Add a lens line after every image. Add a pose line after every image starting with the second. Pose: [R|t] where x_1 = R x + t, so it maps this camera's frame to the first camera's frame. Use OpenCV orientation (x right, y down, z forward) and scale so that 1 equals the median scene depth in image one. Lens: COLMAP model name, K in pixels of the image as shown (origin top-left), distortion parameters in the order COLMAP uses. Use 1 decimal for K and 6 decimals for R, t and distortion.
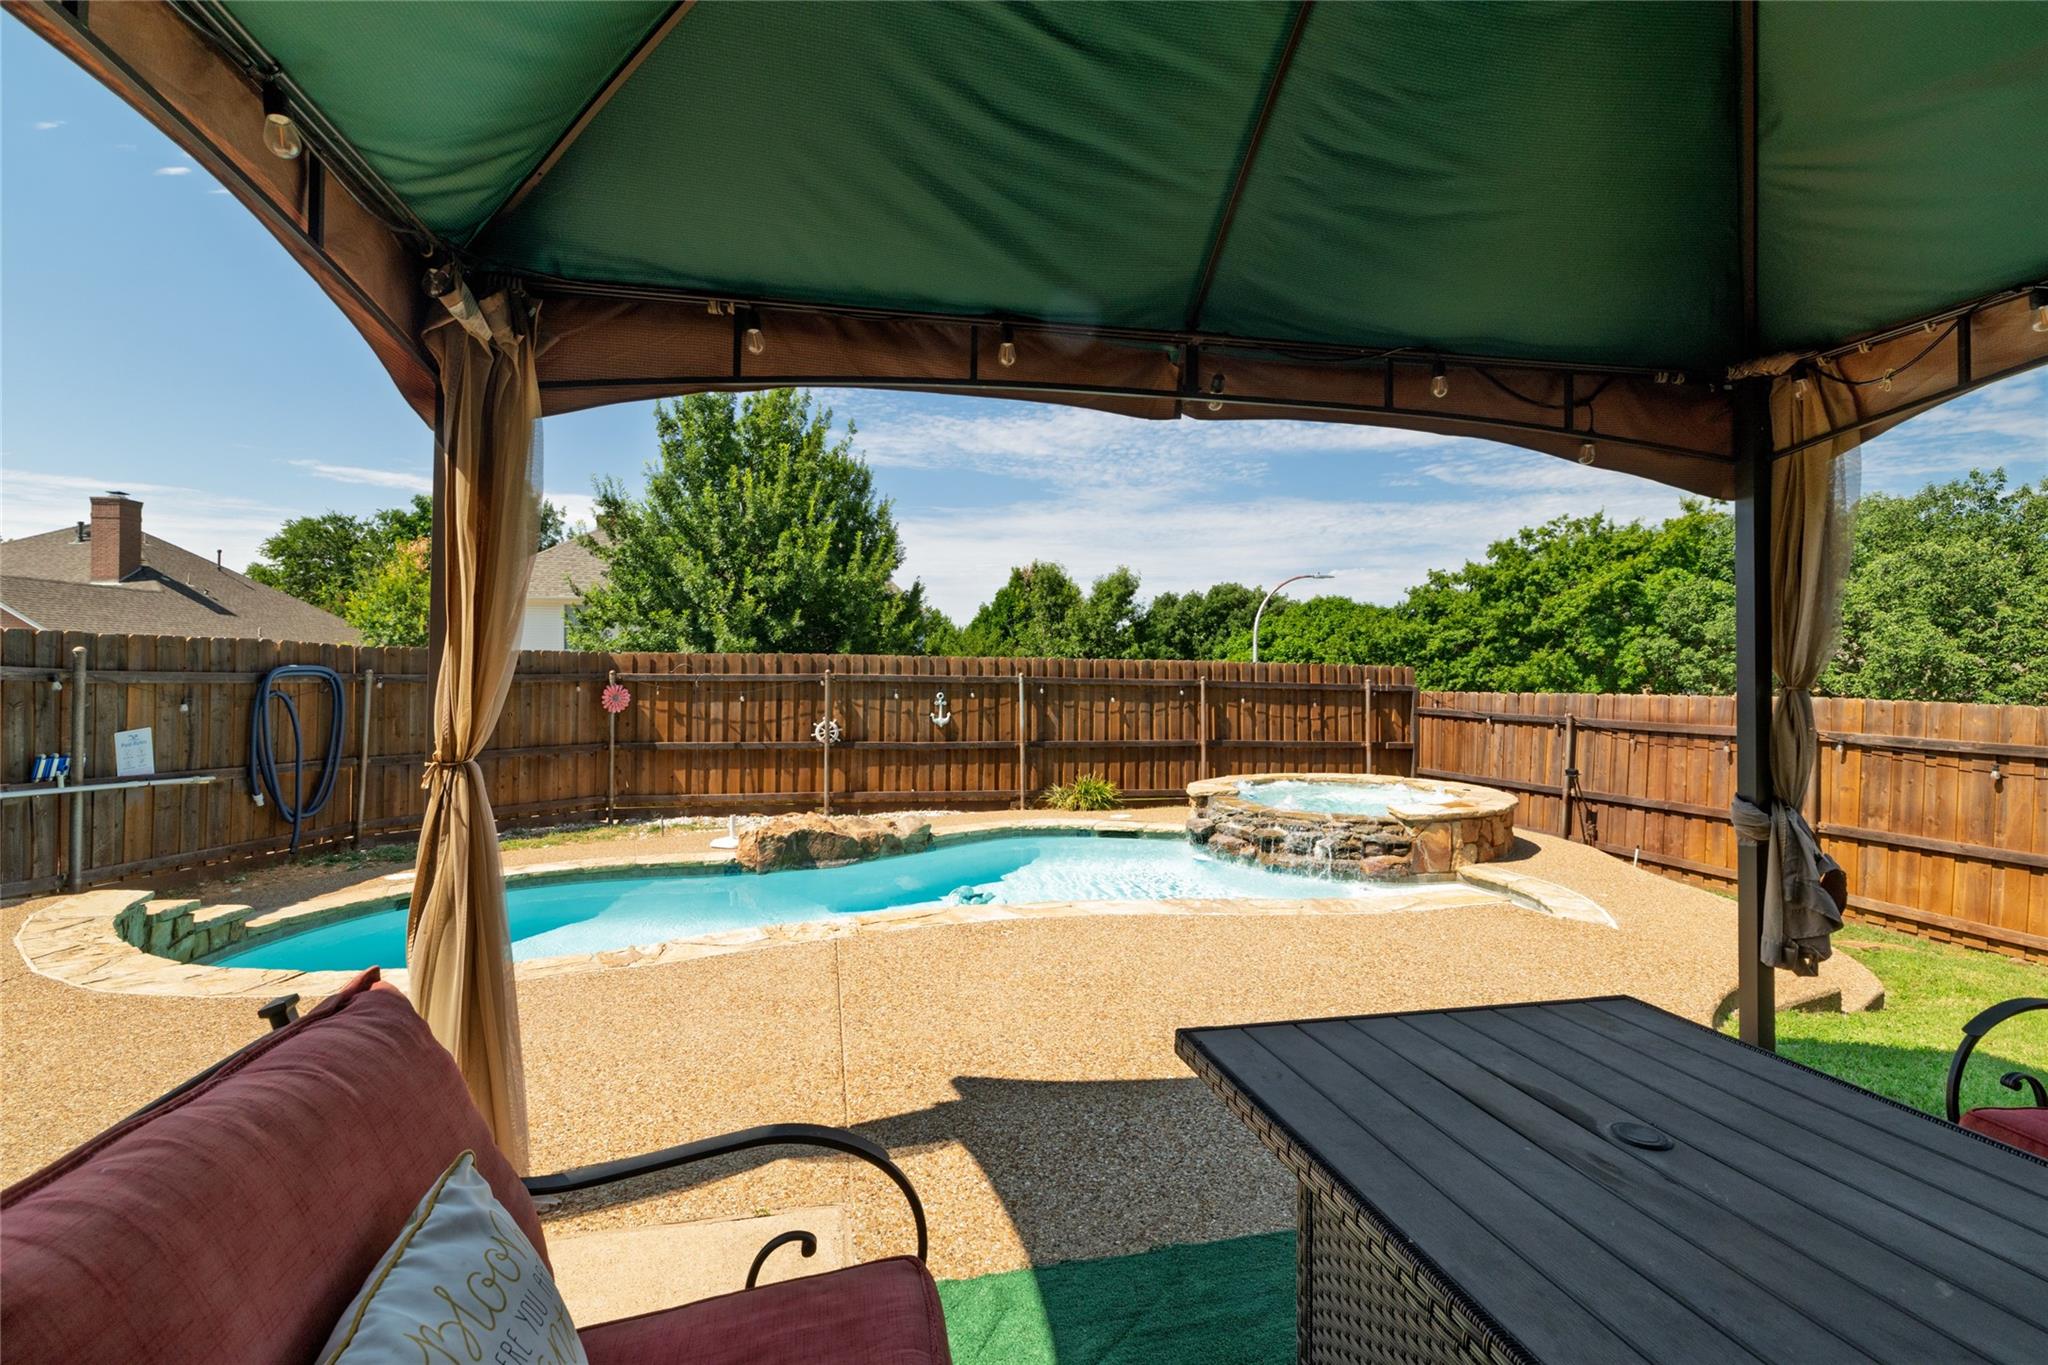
lens RADIAL K [[891.1, 0, 1008.4], [0, 891.1, 668.1], [0, 0, 1]] dist [-0.002489, 0.003168]
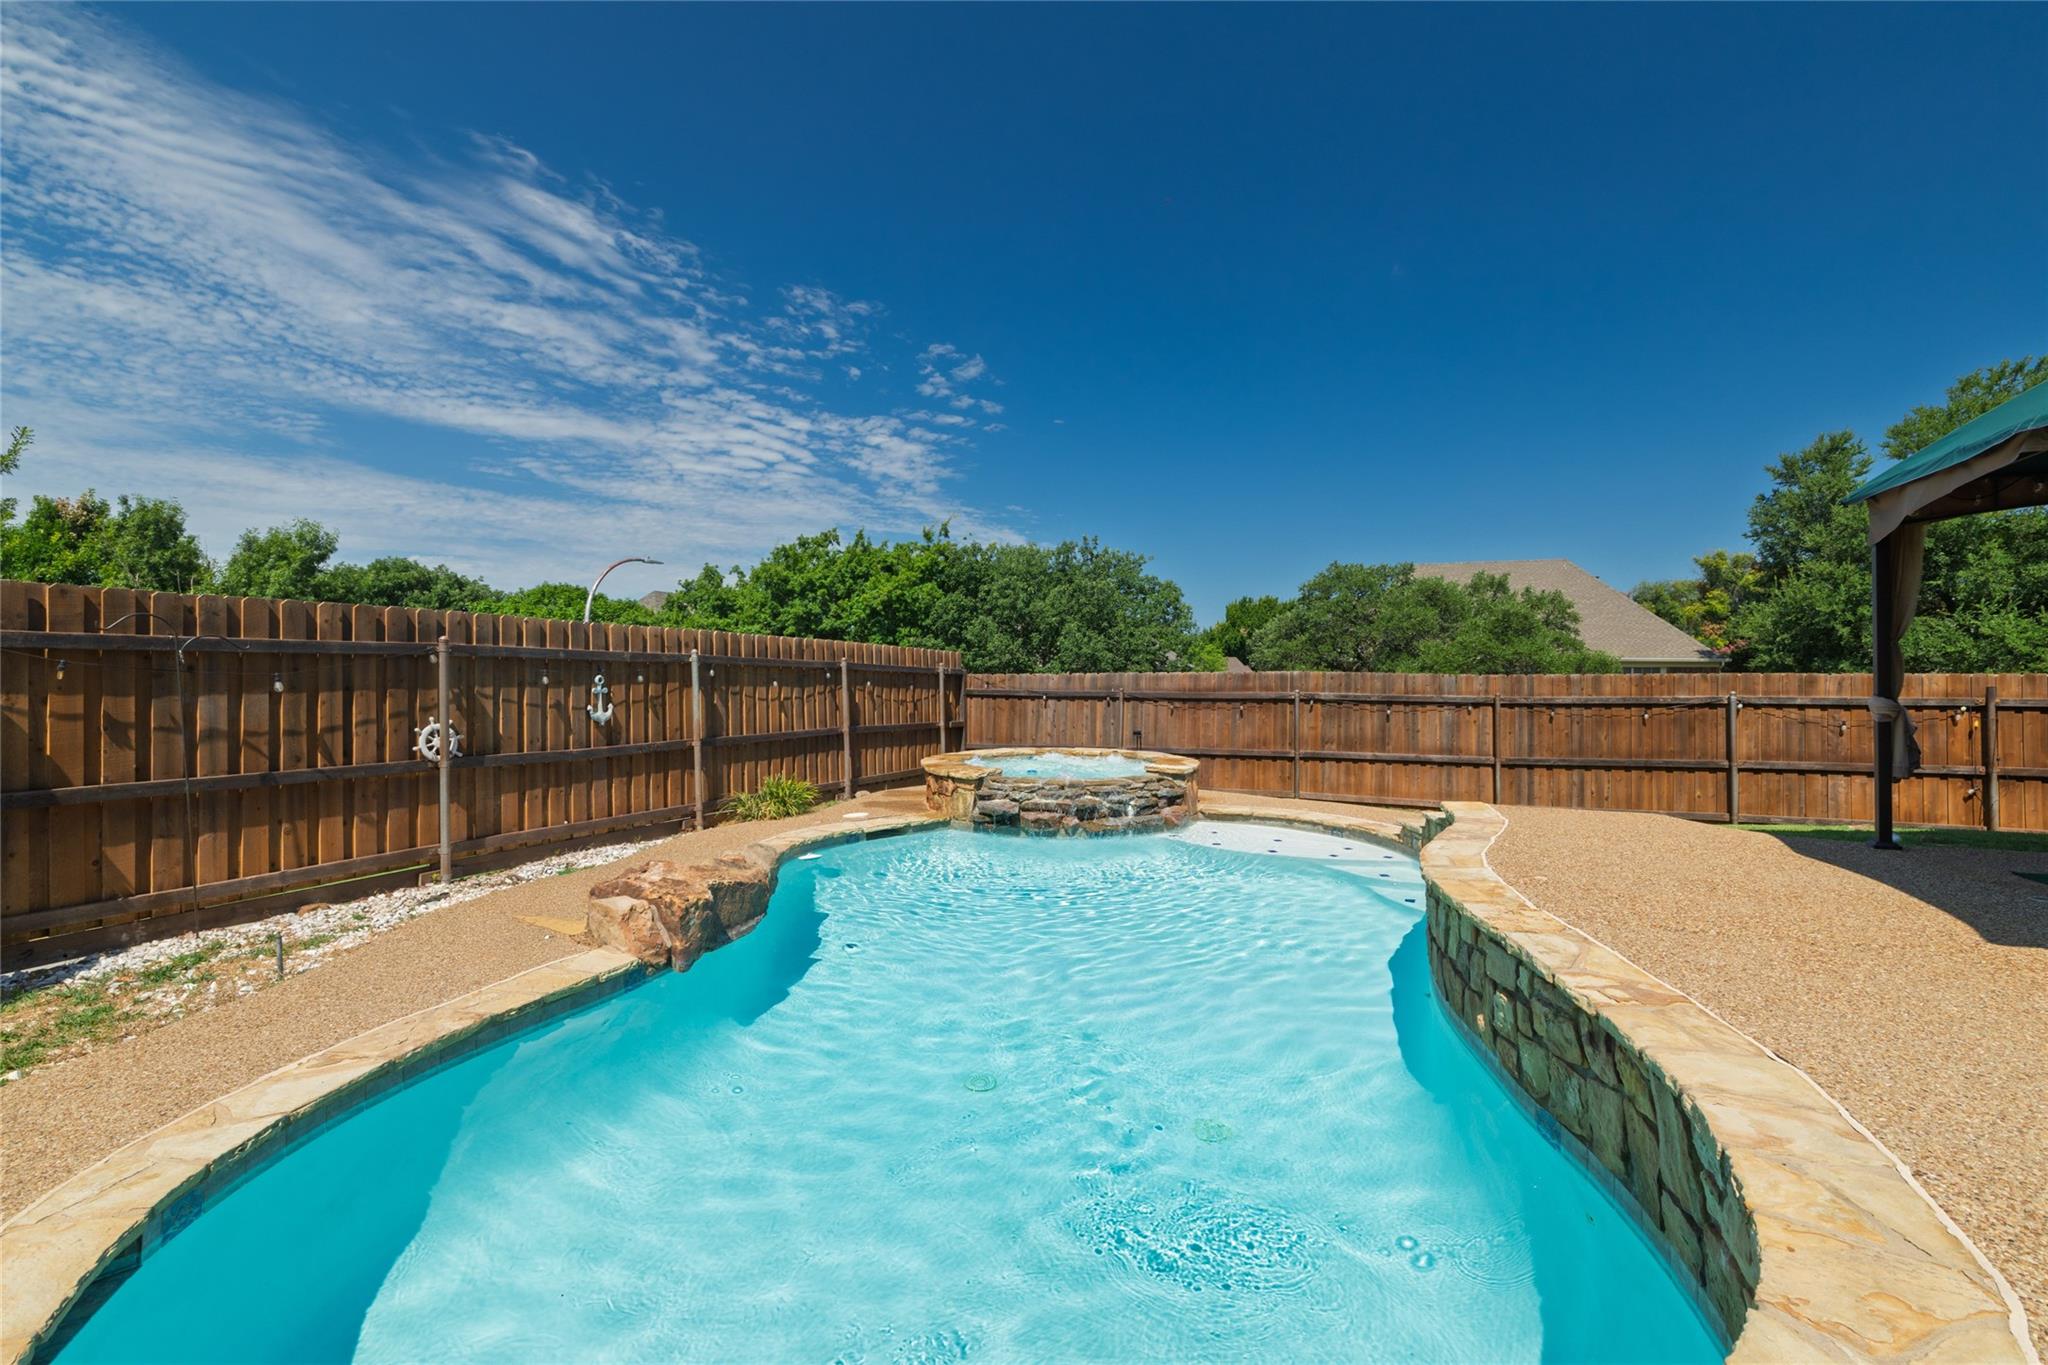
lens RADIAL K [[891.1, 0, 1025.2], [0, 891.1, 694.5], [0, 0, 1]] dist [-0.002489, 0.003168]
pose [[0.580715, -0.021395, 0.813825, -0.445261], [-0.002553, 0.999602, 0.028101, 0.022317], [-0.814103, -0.018396, 0.580430, 0.338498]]
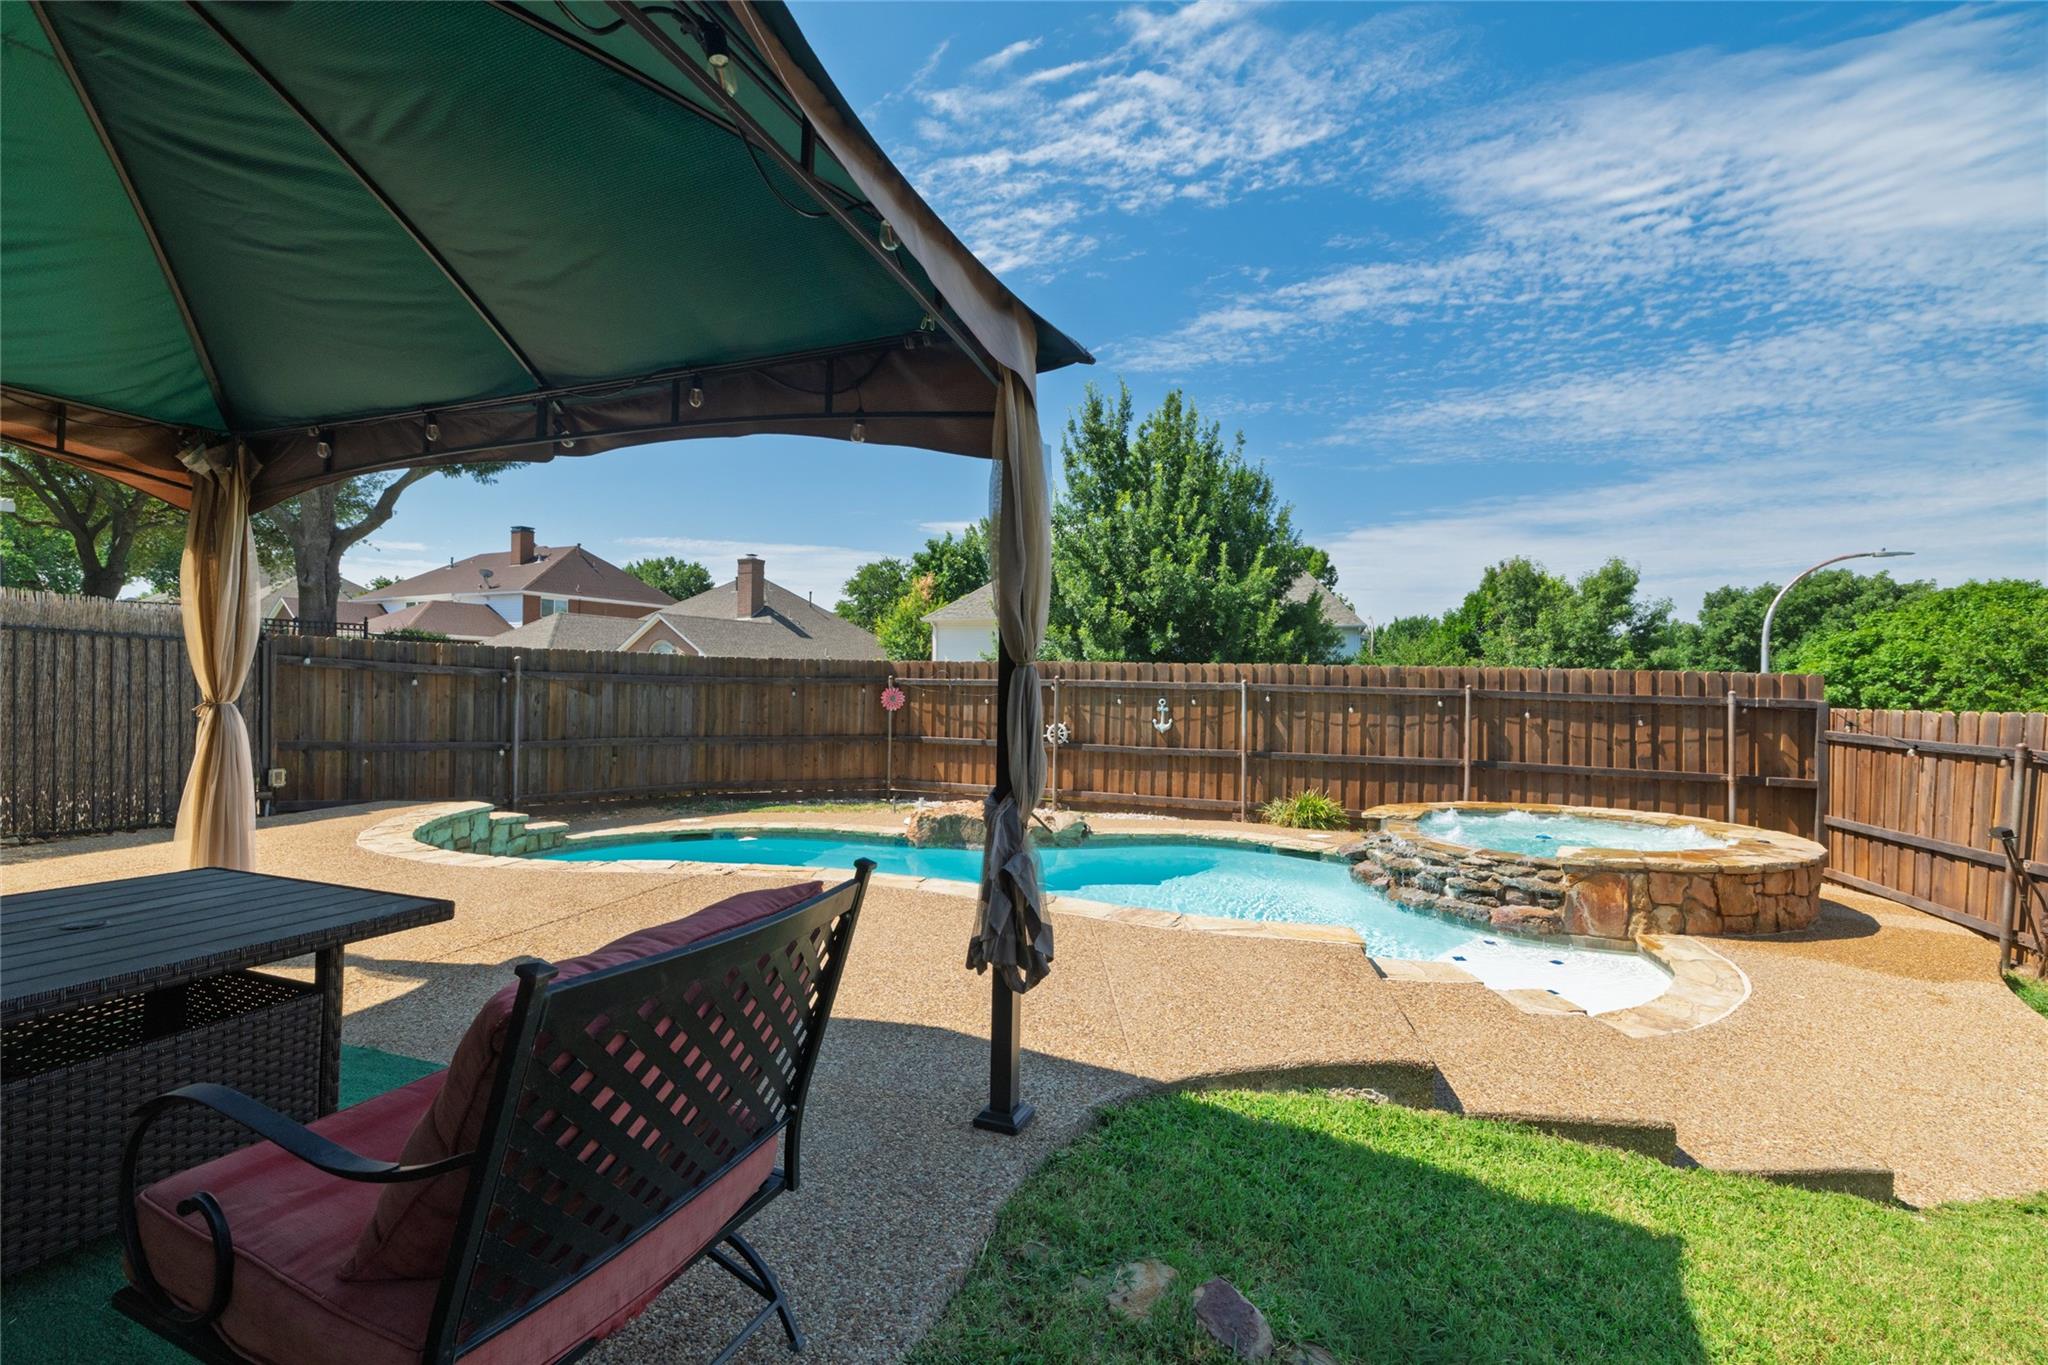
lens RADIAL K [[891.1, 0, 1026.0], [0, 891.1, 686.5], [0, 0, 1]] dist [-0.002489, 0.003168]
pose [[0.849624, 0.007636, -0.527334, 0.326604], [-0.005732, 0.999970, 0.005245, 0.008740], [0.527358, -0.001434, 0.849642, 0.060109]]
